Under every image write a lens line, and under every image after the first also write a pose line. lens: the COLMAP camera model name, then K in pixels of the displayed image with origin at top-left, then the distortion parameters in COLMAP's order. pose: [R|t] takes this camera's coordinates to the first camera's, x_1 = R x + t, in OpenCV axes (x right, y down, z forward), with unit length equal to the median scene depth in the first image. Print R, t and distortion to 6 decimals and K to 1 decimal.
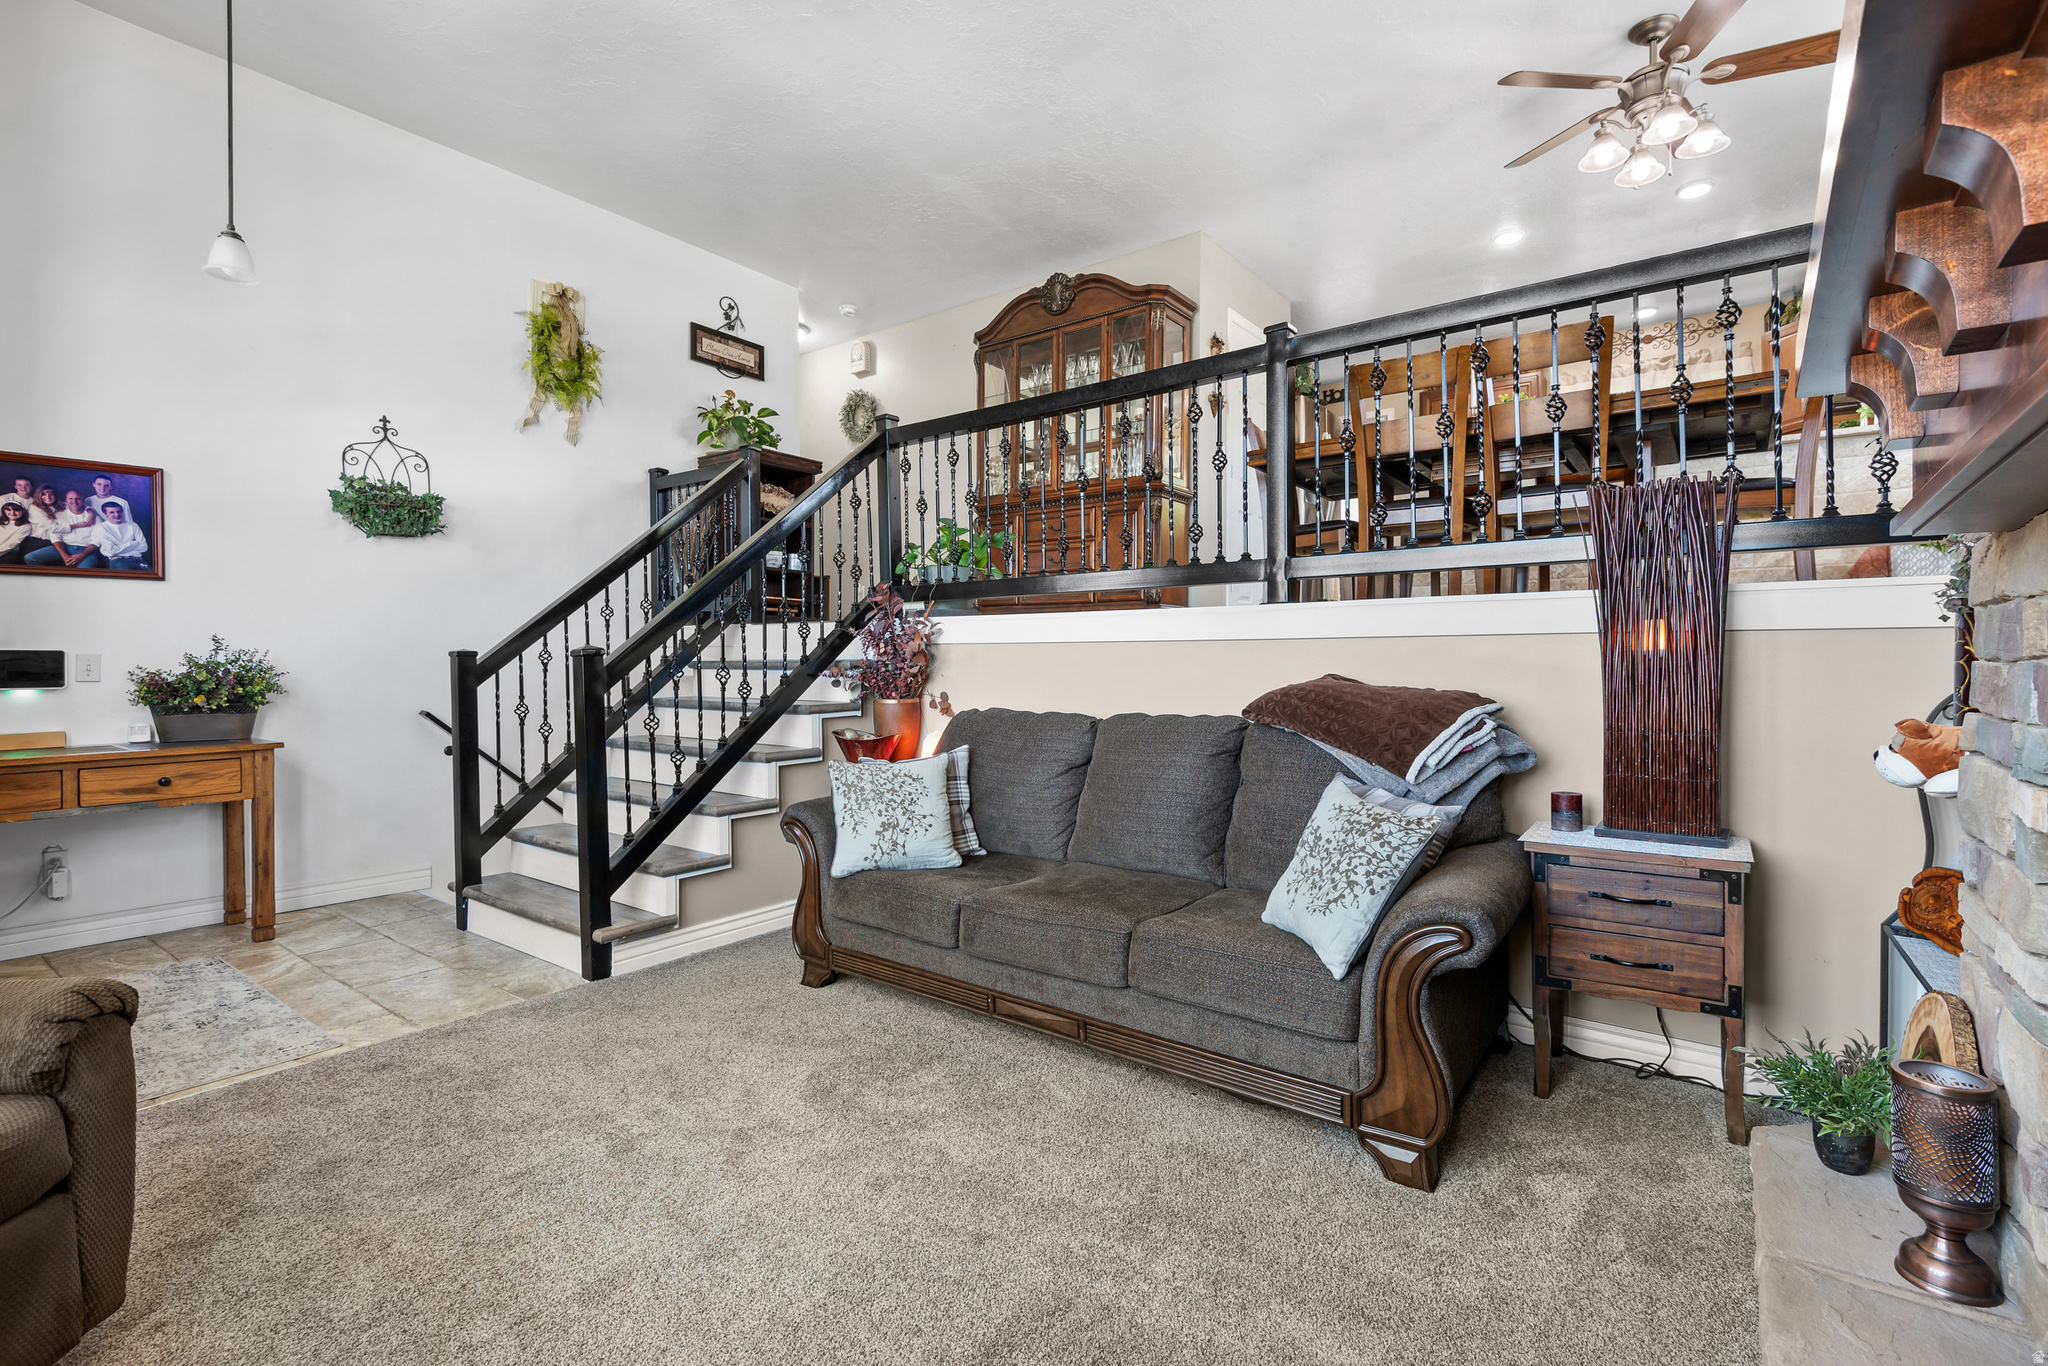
lens RADIAL K [[934.2, 0, 1022.5], [0, 934.2, 662.2], [0, 0, 1]] dist [-0.001677, -0.000313]
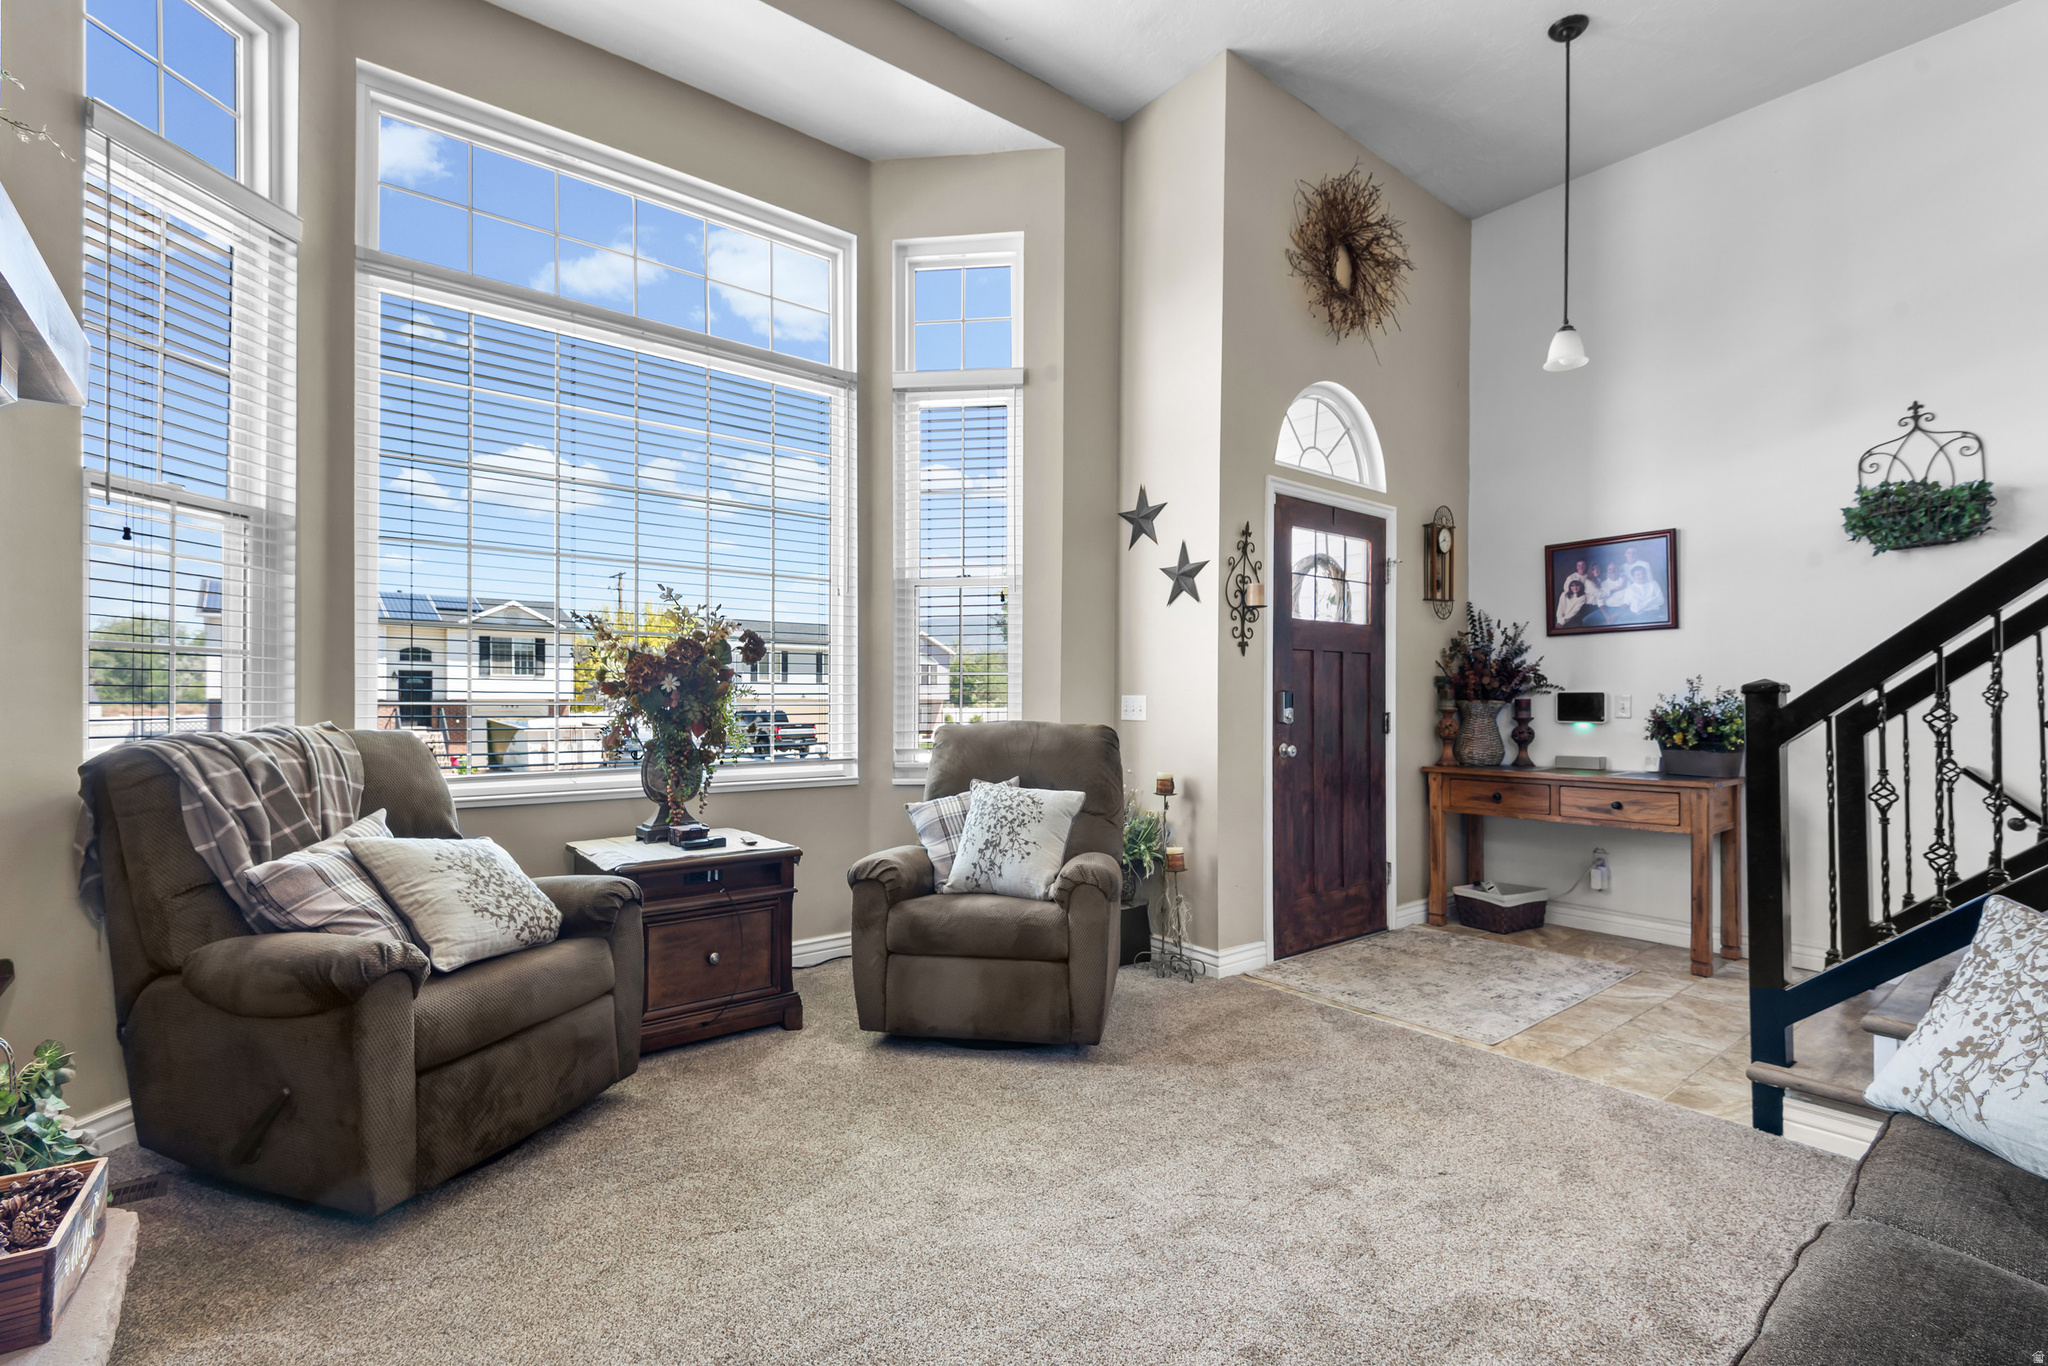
lens RADIAL K [[917.3, 0, 1014.1], [0, 917.3, 693.6], [0, 0, 1]] dist [0.032939, -0.021971]
pose [[-0.242342, -0.005957, -0.970173, 0.372043], [-0.002473, 0.999982, -0.005523, -0.001963], [0.970188, 0.001060, -0.242352, 0.547142]]
